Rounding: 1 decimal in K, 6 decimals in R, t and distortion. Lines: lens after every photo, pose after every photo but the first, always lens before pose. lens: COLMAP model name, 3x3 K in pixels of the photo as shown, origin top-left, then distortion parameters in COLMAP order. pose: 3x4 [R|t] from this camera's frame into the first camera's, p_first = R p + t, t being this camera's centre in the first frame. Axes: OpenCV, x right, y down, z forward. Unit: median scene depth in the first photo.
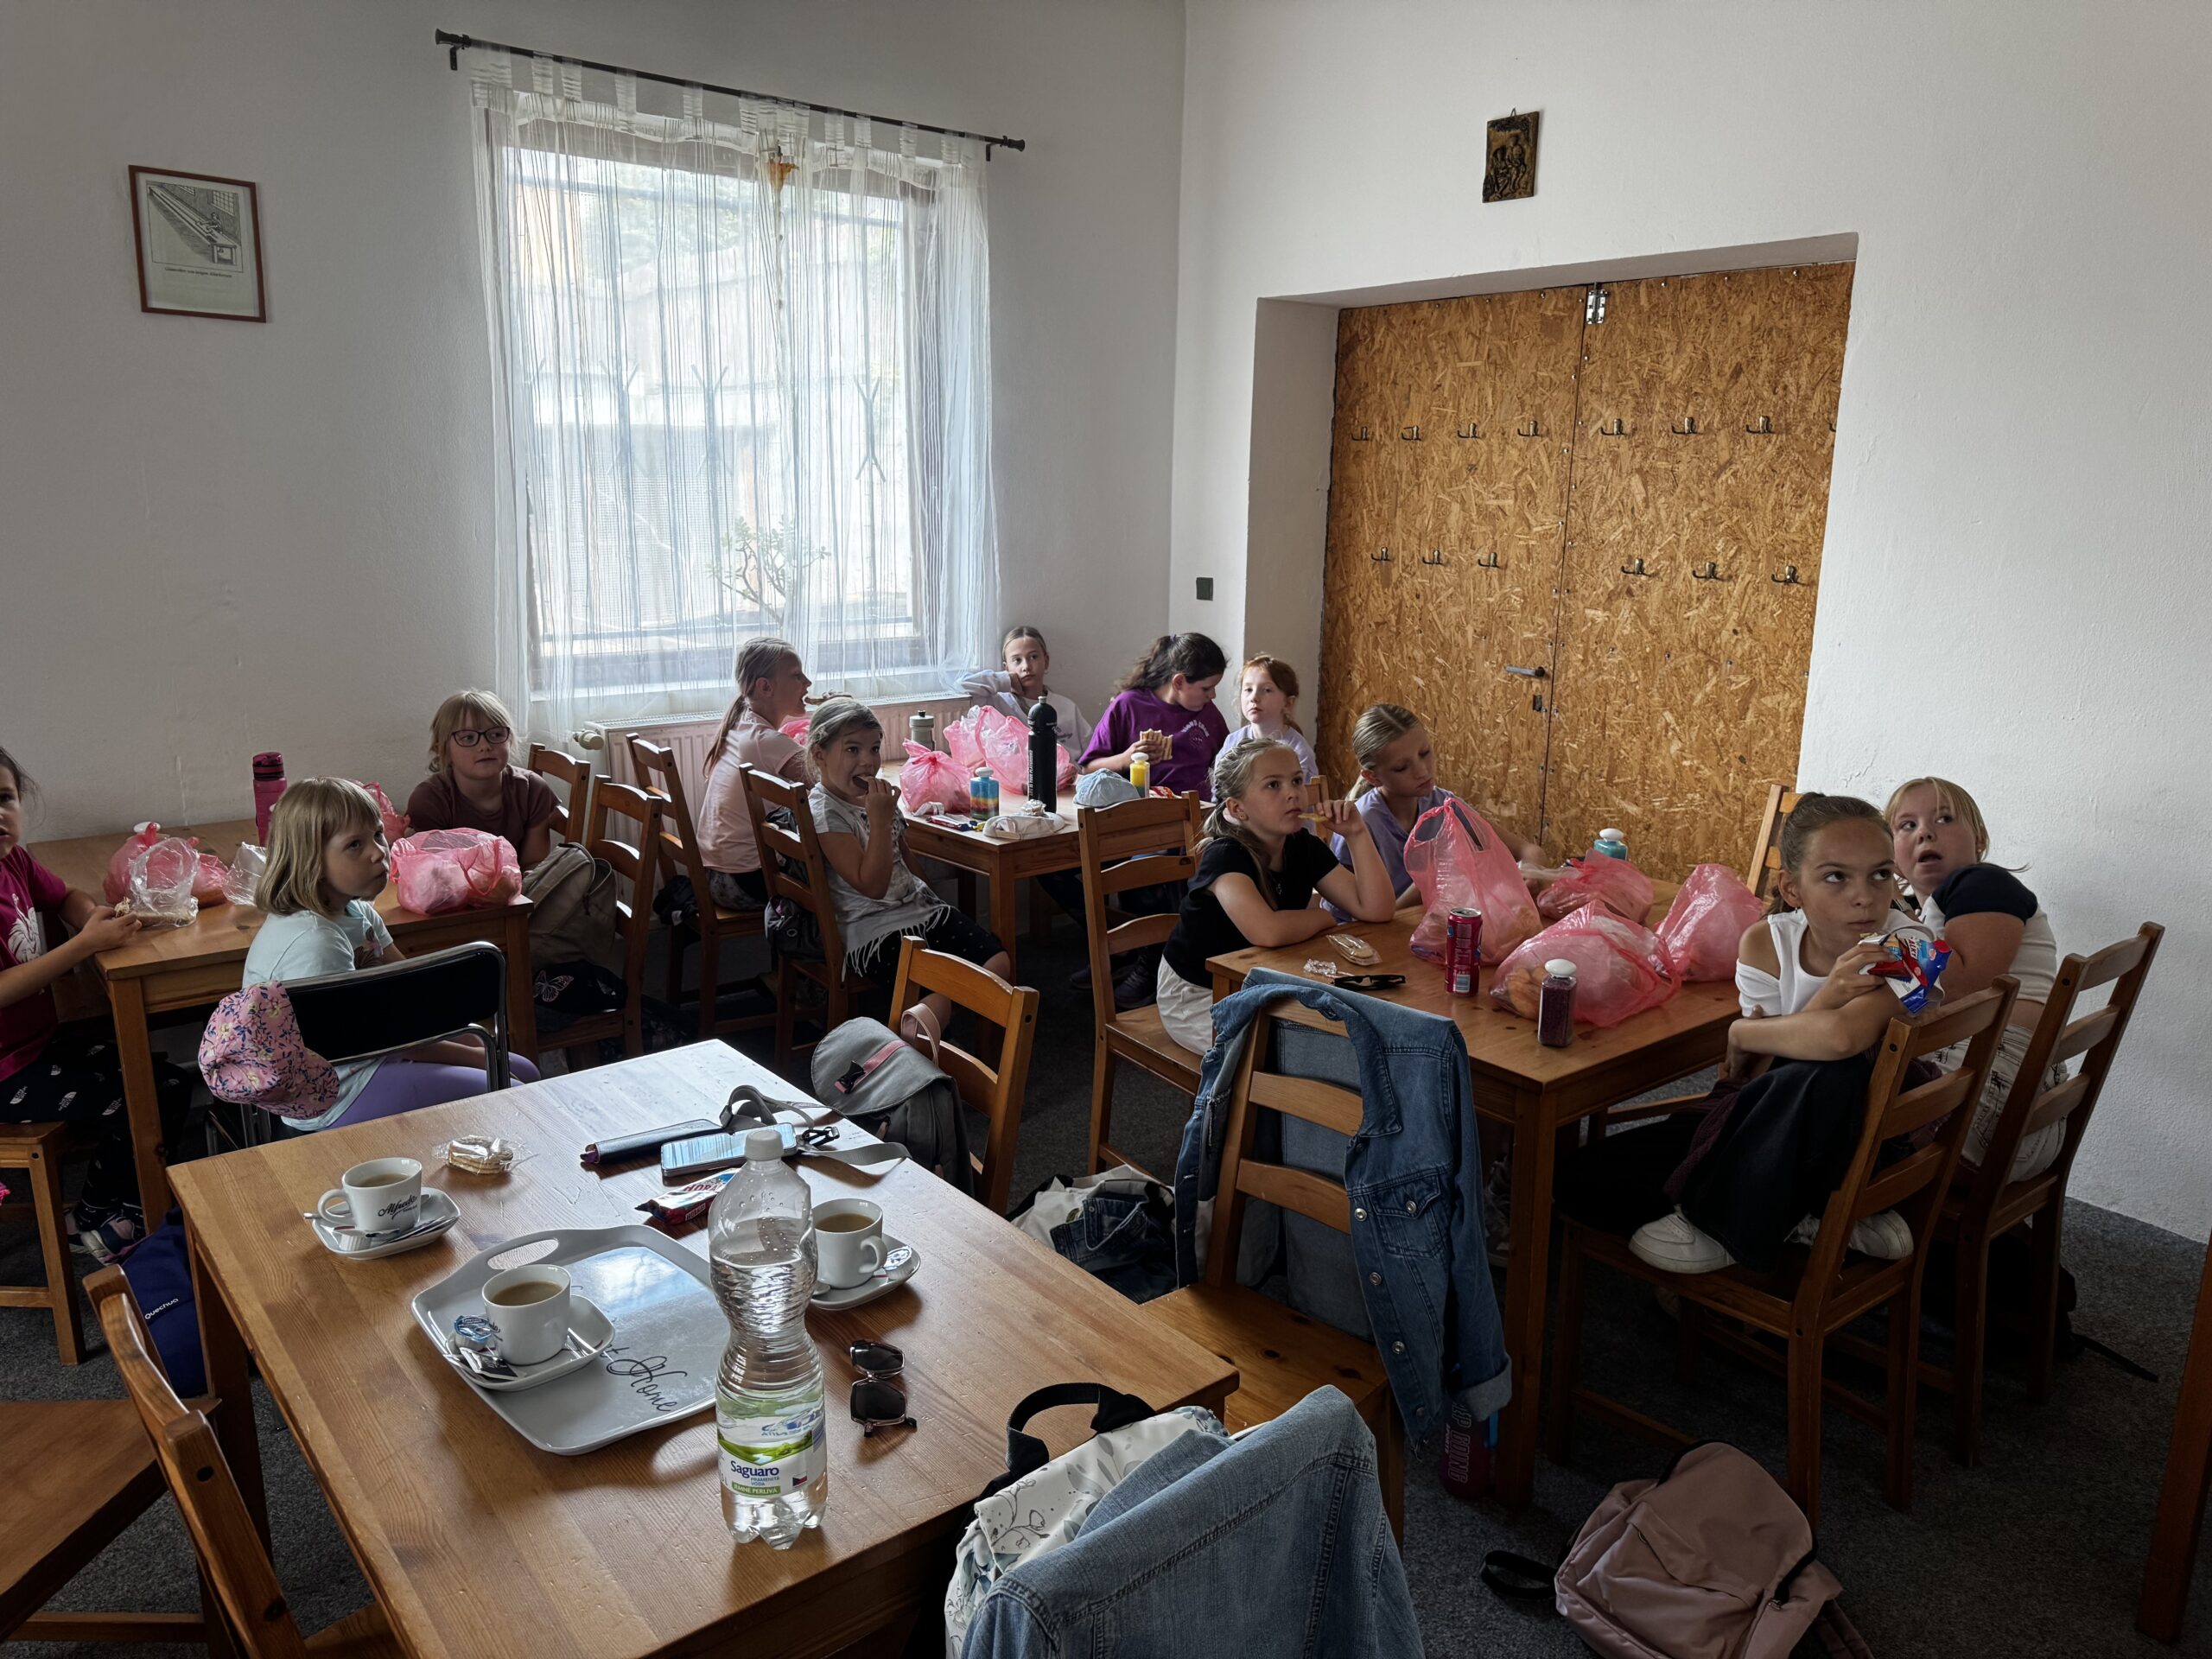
lens RADIAL K [[1570.7, 0, 1095.1], [0, 1570.7, 845.2], [0, 0, 1]] dist [0.014294, -0.017726]
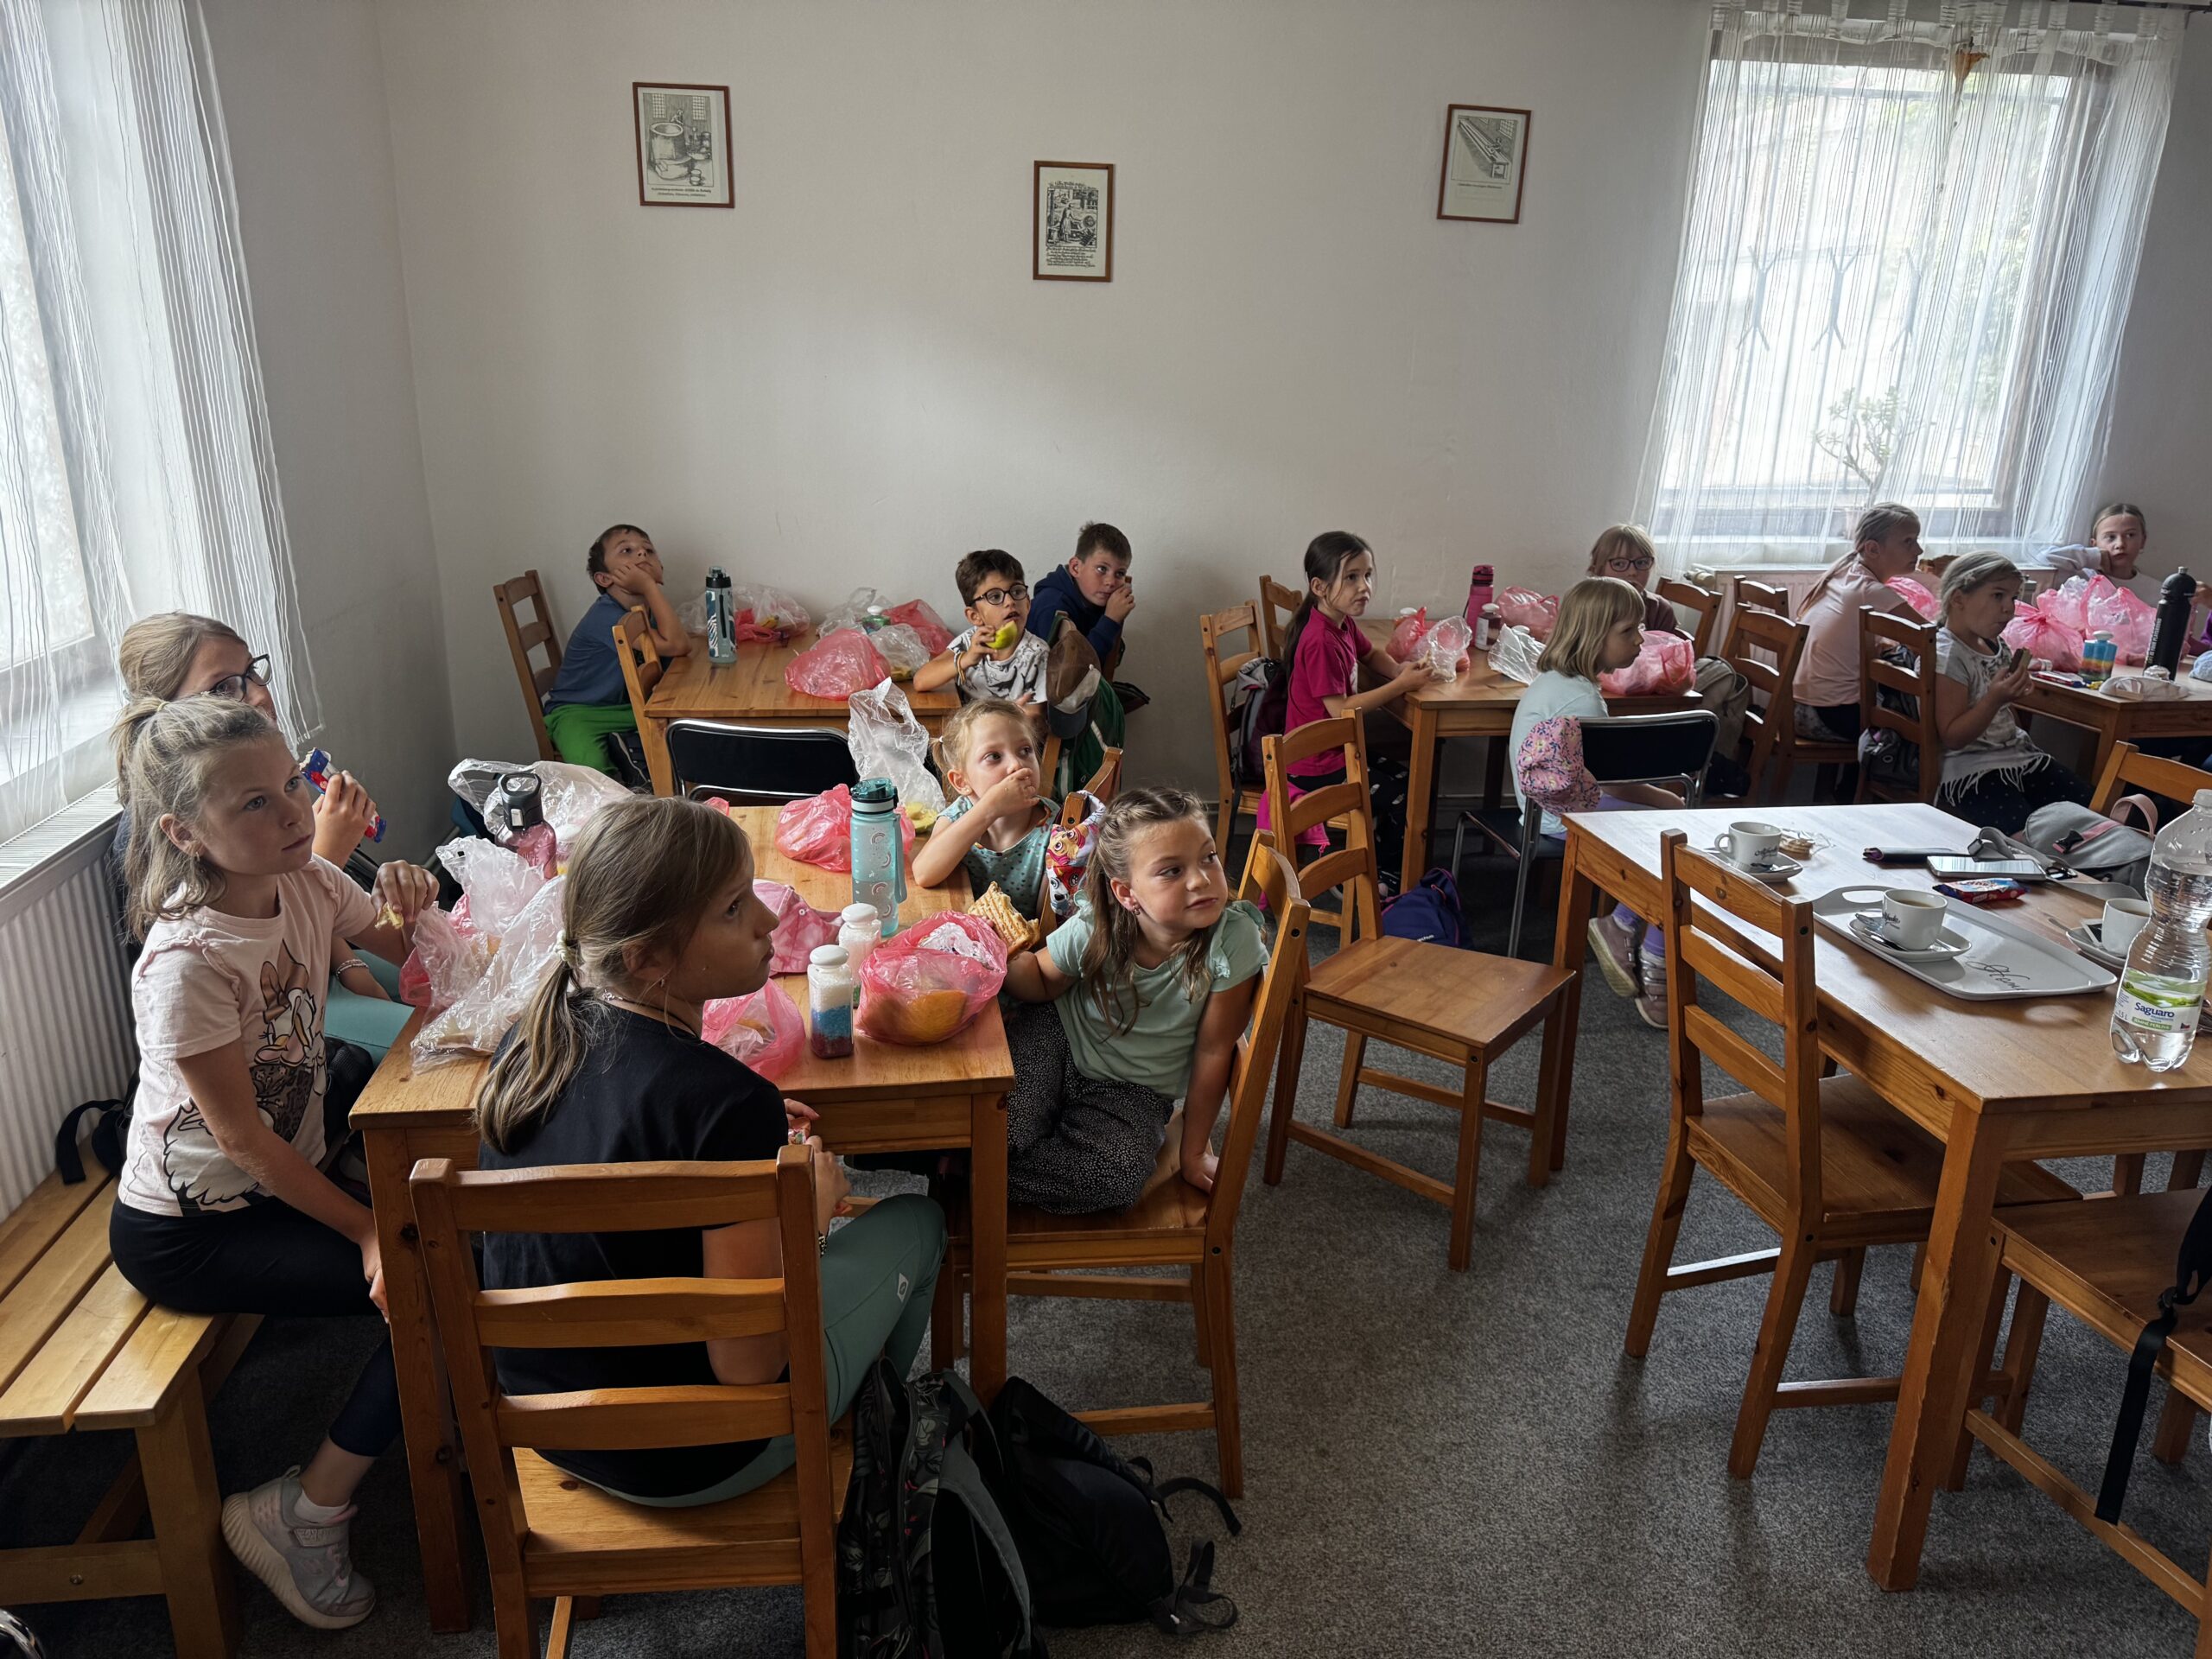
lens RADIAL K [[1570.7, 0, 1108.8], [0, 1570.7, 823.1], [0, 0, 1]] dist [0.014294, -0.017726]
pose [[0.862003, 0.151129, -0.483850, -0.115001], [-0.121256, 0.988287, 0.092664, 0.060565], [0.492186, -0.021207, 0.870232, -0.247715]]
